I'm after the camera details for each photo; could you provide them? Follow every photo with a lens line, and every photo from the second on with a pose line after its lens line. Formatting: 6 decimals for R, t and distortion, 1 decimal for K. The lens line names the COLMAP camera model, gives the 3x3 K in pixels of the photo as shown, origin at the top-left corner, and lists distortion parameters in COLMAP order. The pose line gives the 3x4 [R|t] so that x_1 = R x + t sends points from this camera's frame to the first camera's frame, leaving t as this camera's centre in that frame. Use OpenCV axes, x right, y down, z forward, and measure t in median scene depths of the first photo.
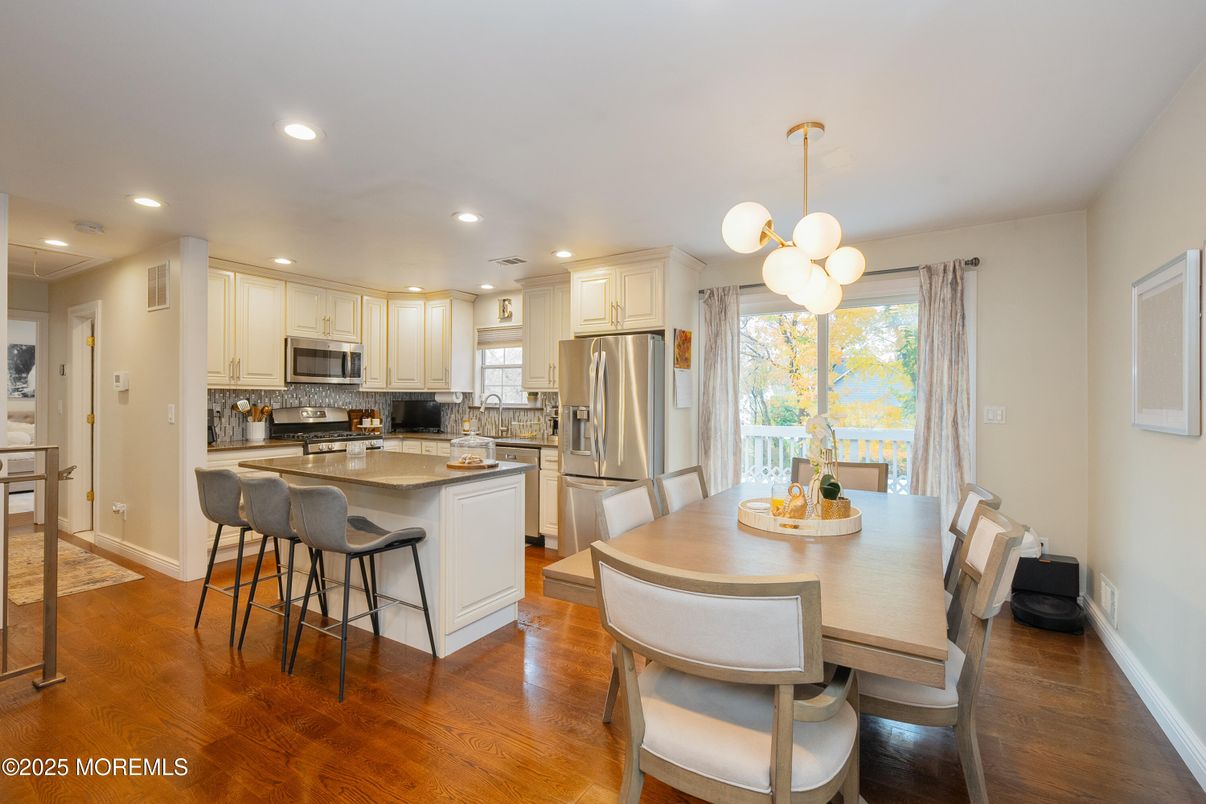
lens RADIAL K [[536.7, 0, 603.6], [0, 536.7, 396.8], [0, 0, 1]] dist [-0.011993, 0.000091]
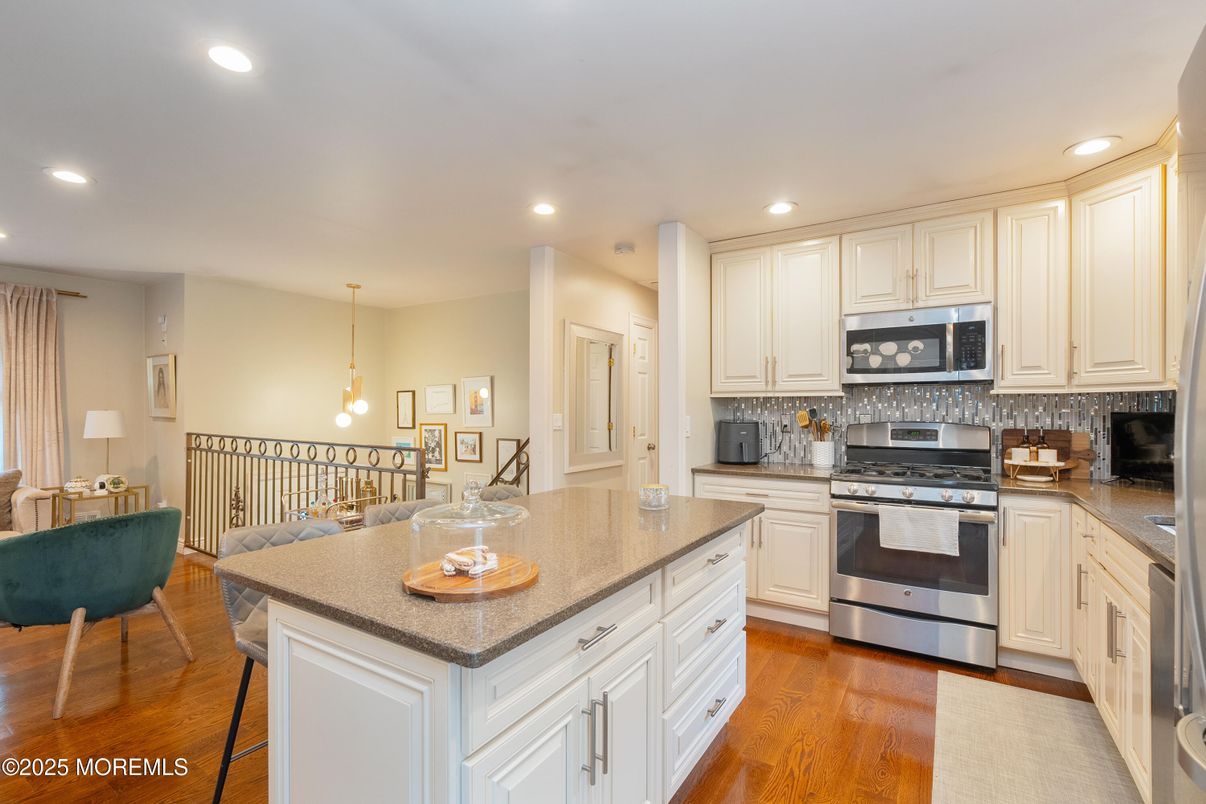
lens RADIAL K [[536.7, 0, 603.6], [0, 536.7, 396.8], [0, 0, 1]] dist [-0.011993, 0.000091]
pose [[-0.004045, -0.019725, -0.999797, 0.067201], [0.008707, 0.999767, -0.019760, -0.001203], [0.999954, -0.008786, -0.003872, 0.649961]]
